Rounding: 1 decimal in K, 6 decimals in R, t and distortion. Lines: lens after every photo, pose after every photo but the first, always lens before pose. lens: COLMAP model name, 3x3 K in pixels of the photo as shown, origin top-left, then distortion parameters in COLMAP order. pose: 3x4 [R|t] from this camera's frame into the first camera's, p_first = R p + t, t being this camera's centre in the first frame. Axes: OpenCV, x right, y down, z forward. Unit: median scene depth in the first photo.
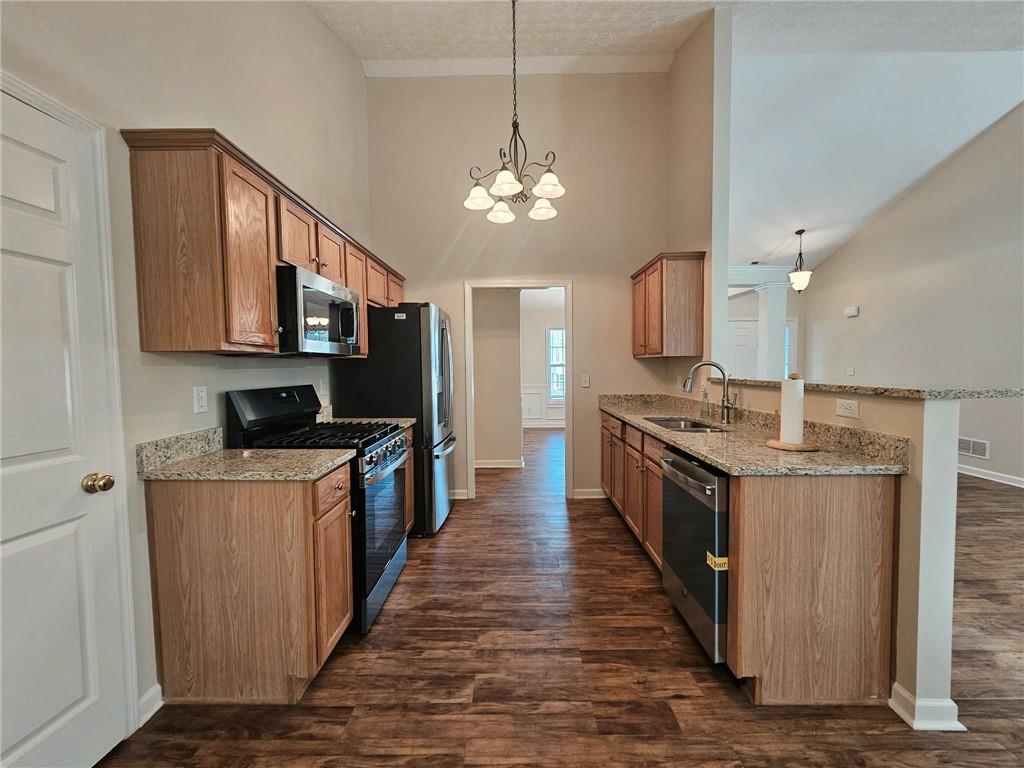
lens RADIAL K [[419.8, 0, 515.0], [0, 419.8, 386.4], [0, 0, 1]] dist [-0.005885, 0.003622]
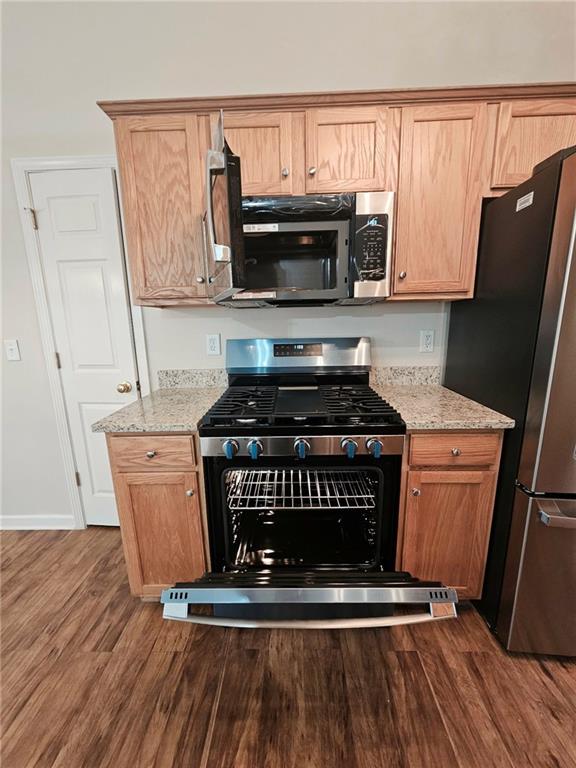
lens RADIAL K [[314.8, 0, 286.1], [0, 314.8, 386.4], [0, 0, 1]] dist [-0.005885, 0.003622]
pose [[-0.025979, 0.215852, -0.976080, 0.187794], [-0.027670, 0.975881, 0.216544, -0.054231], [0.999279, 0.032634, -0.019380, 1.168016]]
